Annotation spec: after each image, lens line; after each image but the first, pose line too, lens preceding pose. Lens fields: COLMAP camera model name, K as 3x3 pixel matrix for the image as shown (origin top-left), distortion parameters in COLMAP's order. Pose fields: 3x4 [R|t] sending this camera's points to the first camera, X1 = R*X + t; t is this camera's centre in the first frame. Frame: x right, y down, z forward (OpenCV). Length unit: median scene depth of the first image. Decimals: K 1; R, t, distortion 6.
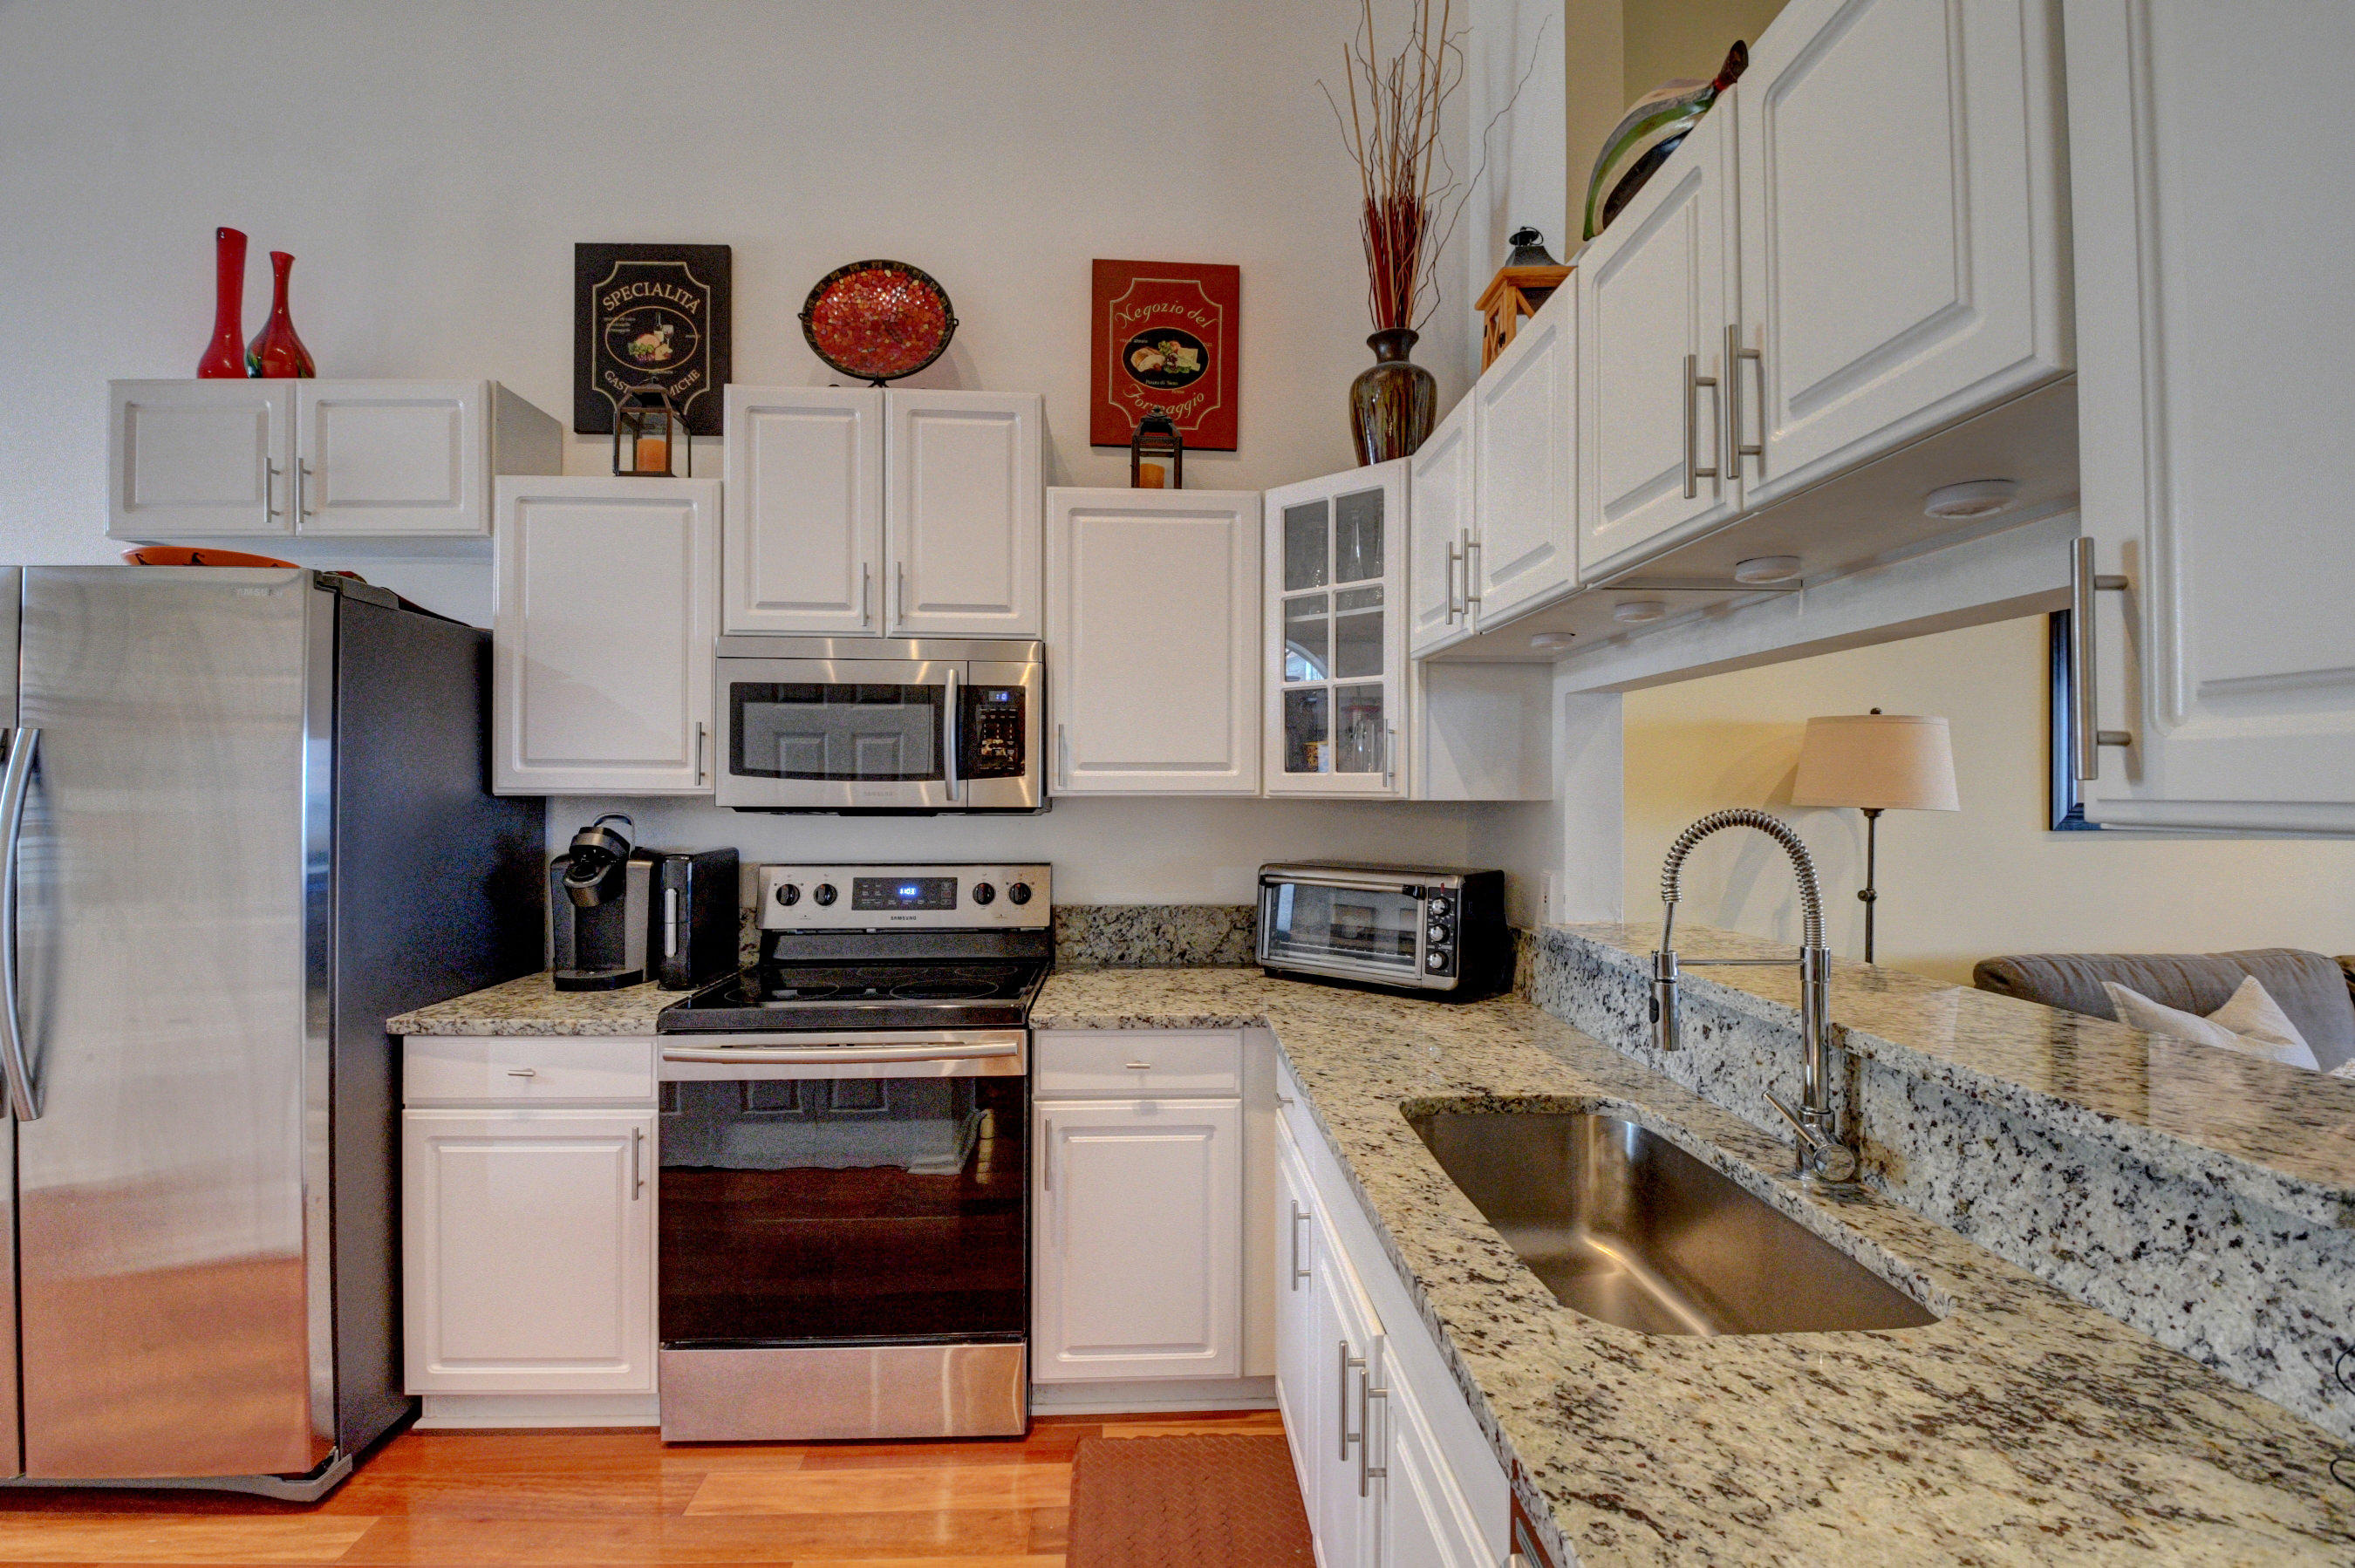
lens RADIAL K [[1042.3, 0, 1176.7], [0, 1042.3, 769.1], [0, 0, 1]] dist [-0.005127, -0.011500]
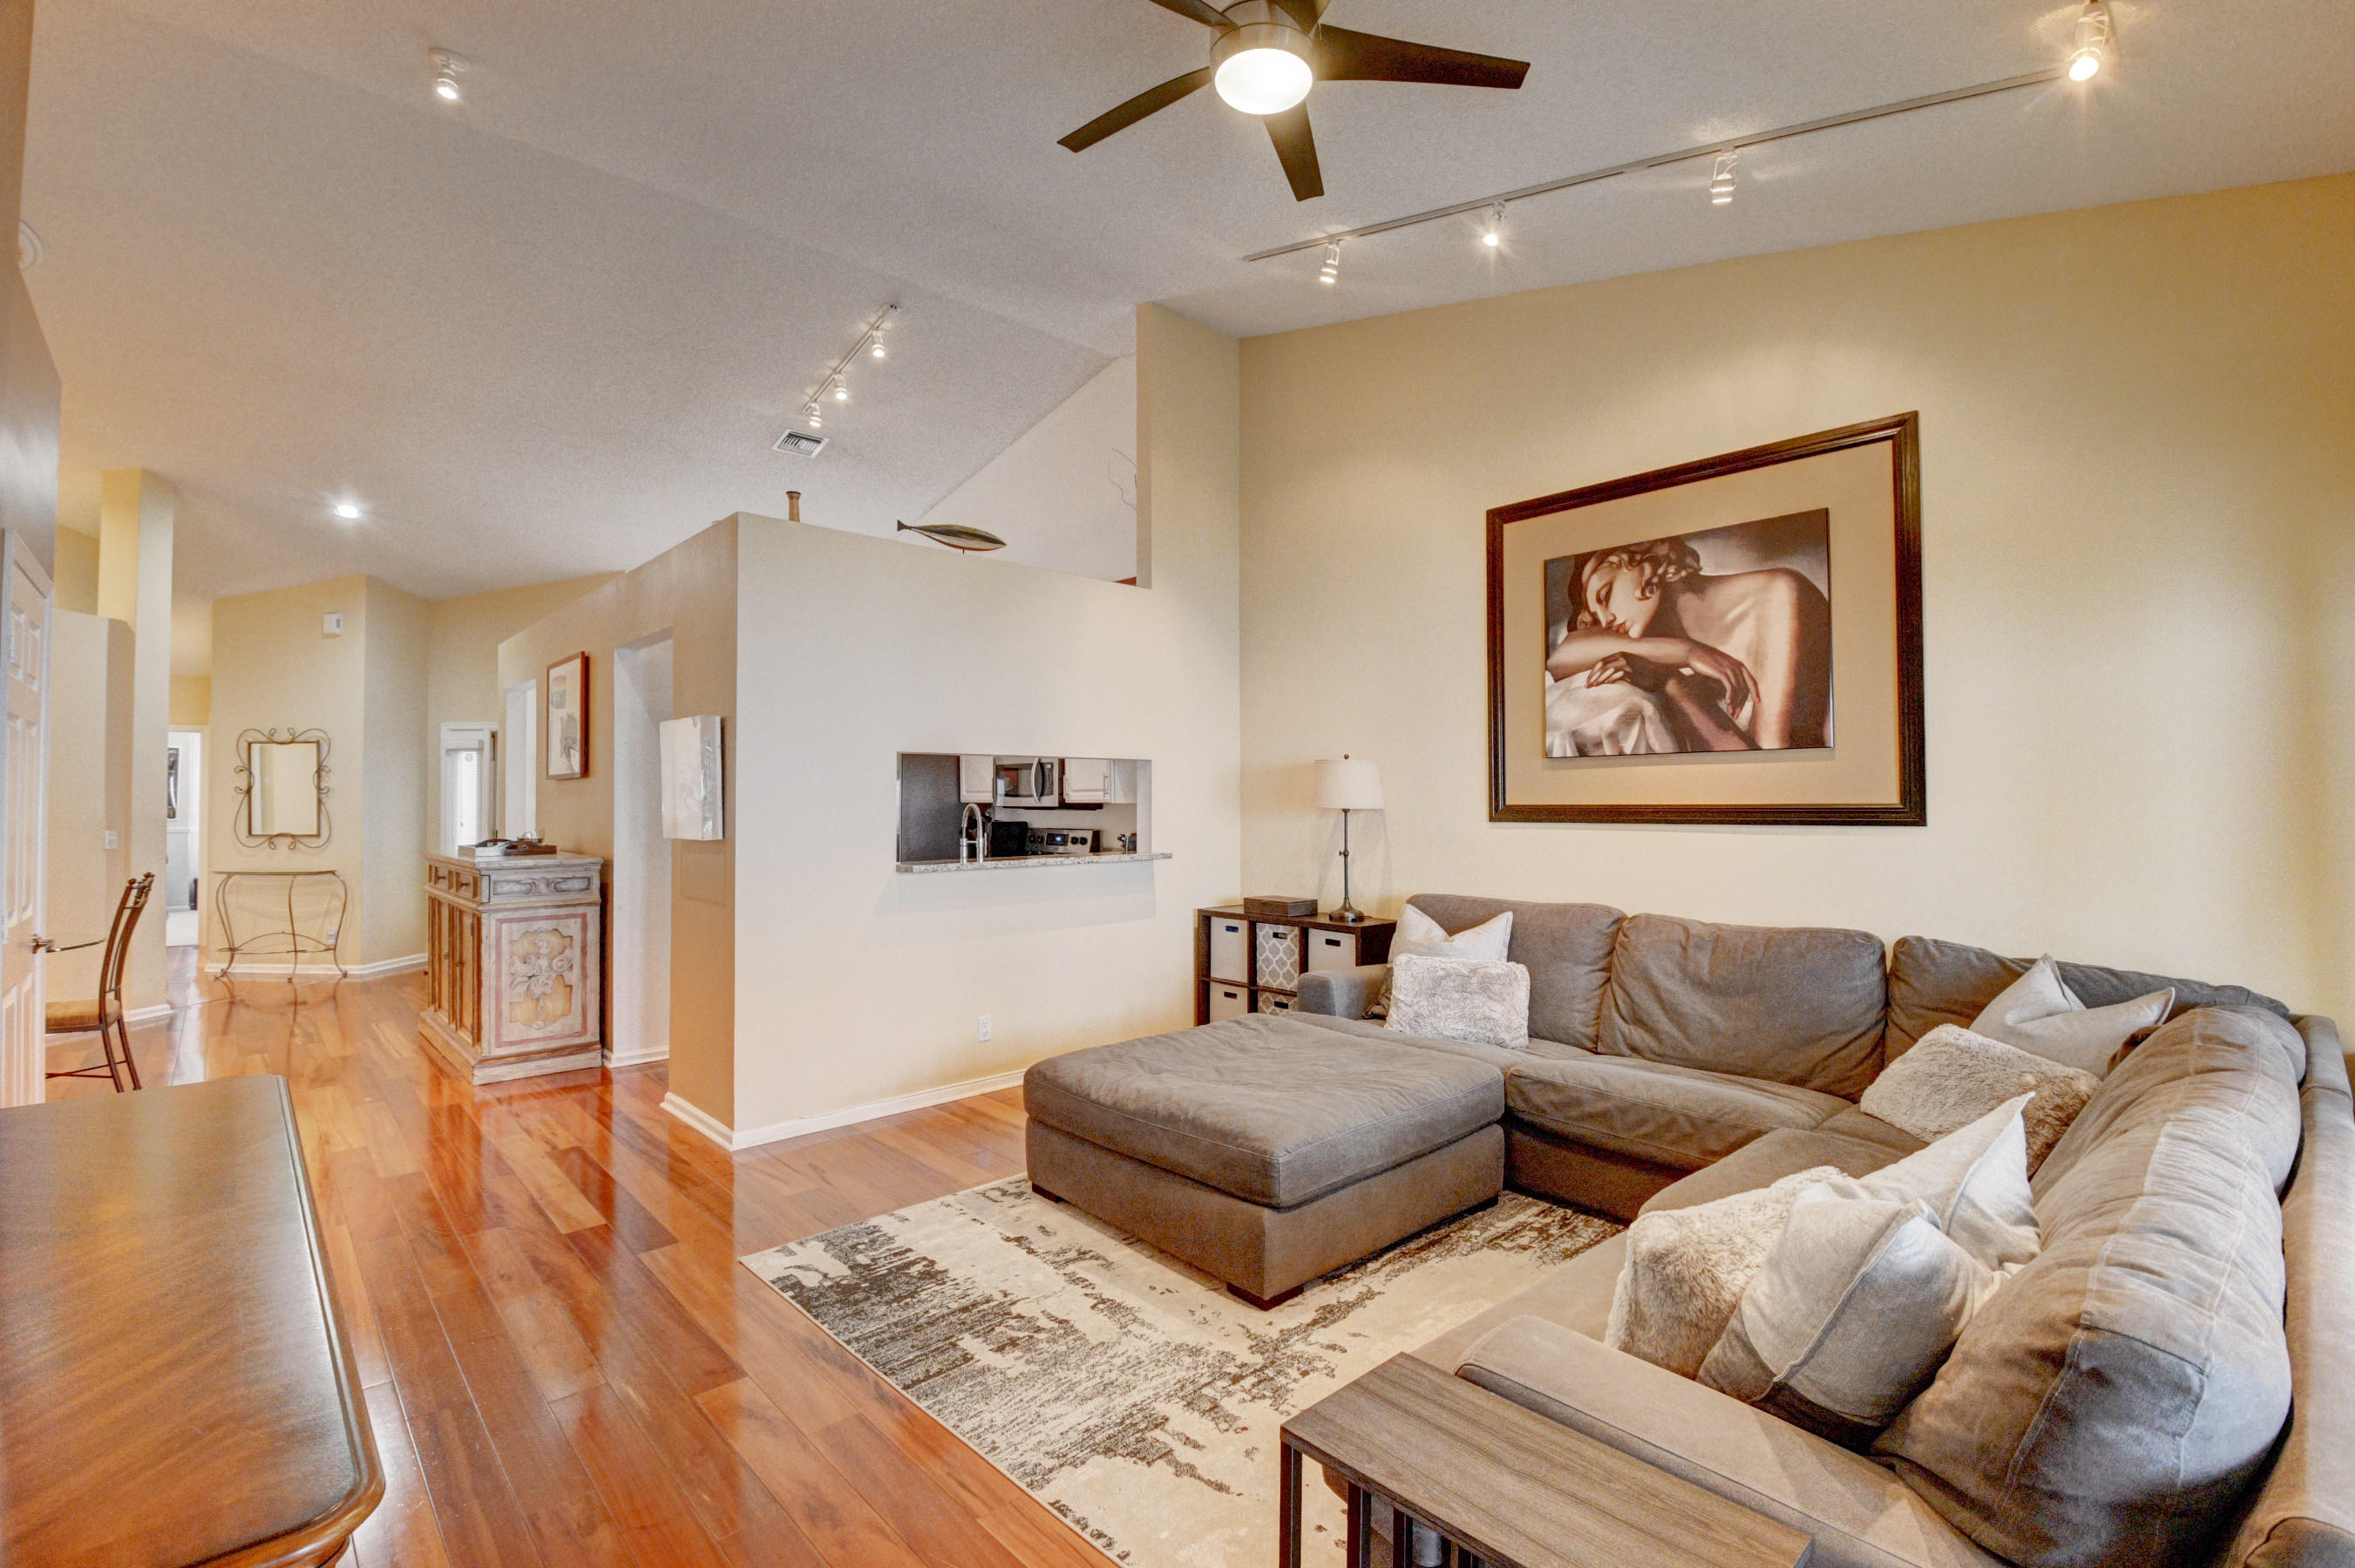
lens RADIAL K [[1042.4, 0, 1187.4], [0, 1042.4, 782.4], [0, 0, 1]] dist [-0.005127, -0.011500]
pose [[0.634805, -0.019160, -0.772435, 2.188320], [0.013332, 0.999815, -0.013844, 0.016527], [0.772557, -0.001510, 0.634943, -0.461650]]
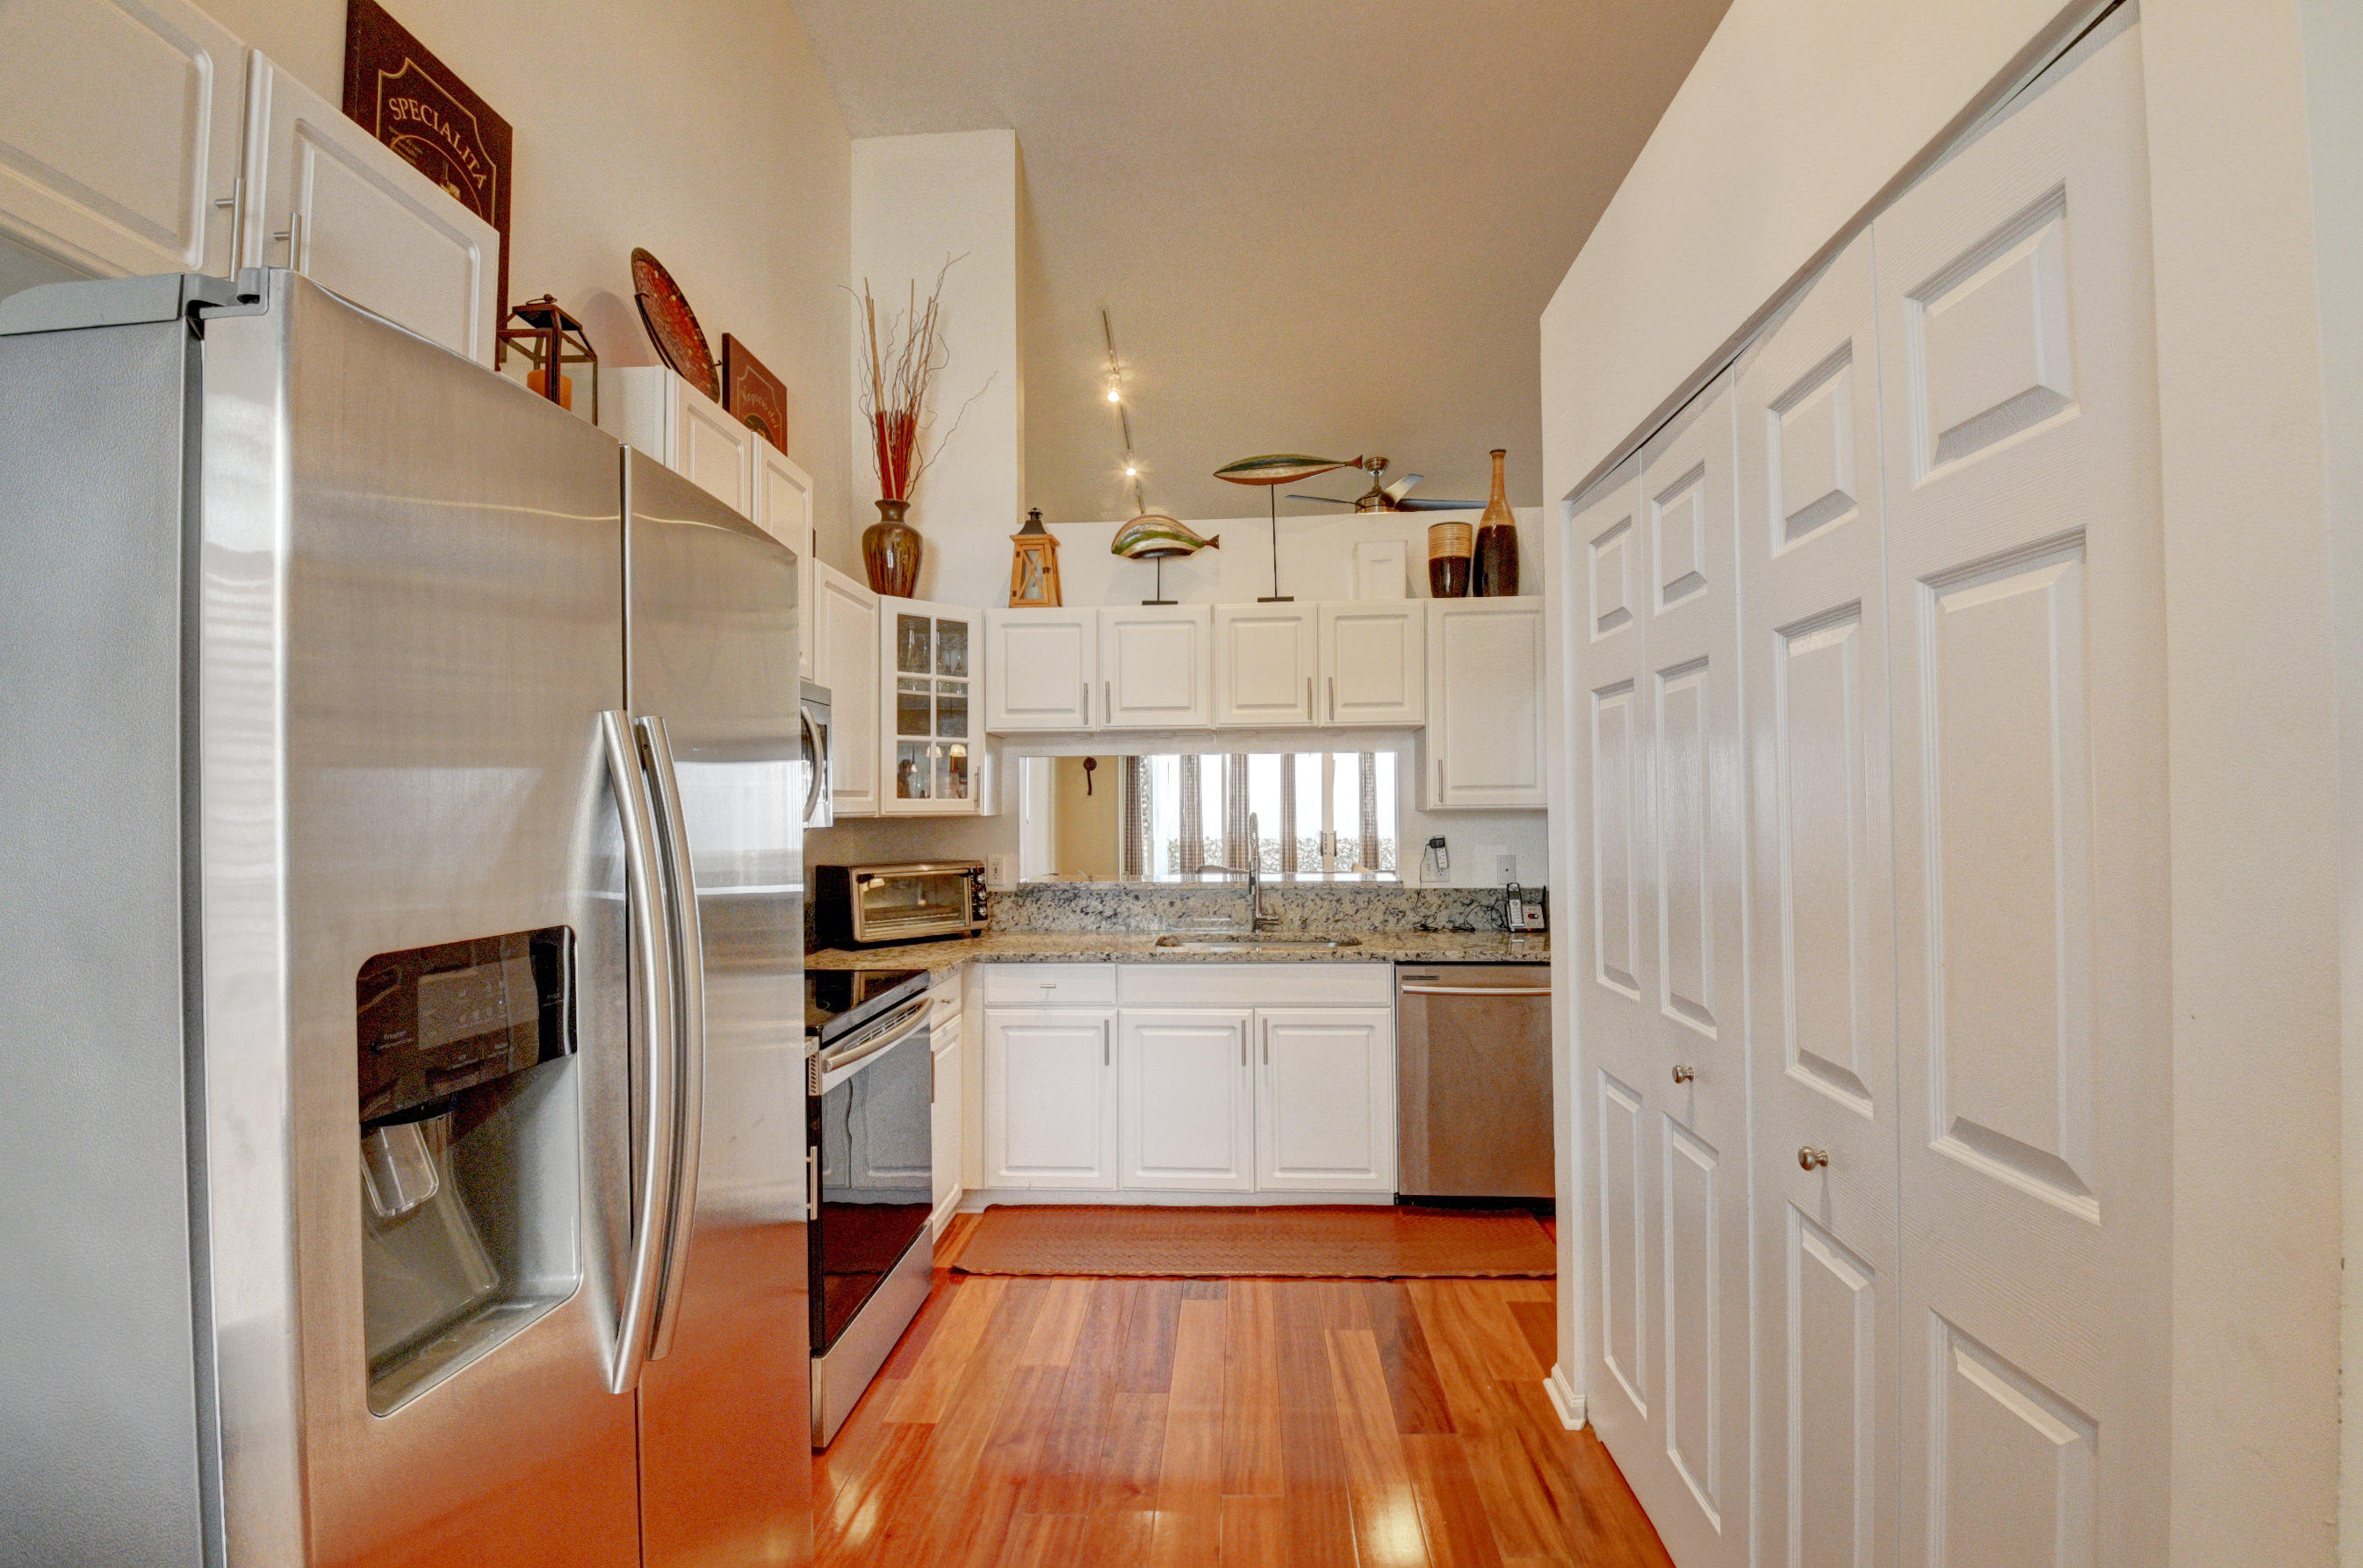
lens RADIAL K [[1045.8, 0, 1195.3], [0, 1045.8, 800.2], [0, 0, 1]] dist [-0.005127, -0.011500]
pose [[0.110567, 0.000551, 0.993869, -1.286205], [-0.000981, 0.999999, -0.000445, 0.005743], [-0.993868, -0.000926, 0.110567, 0.445013]]
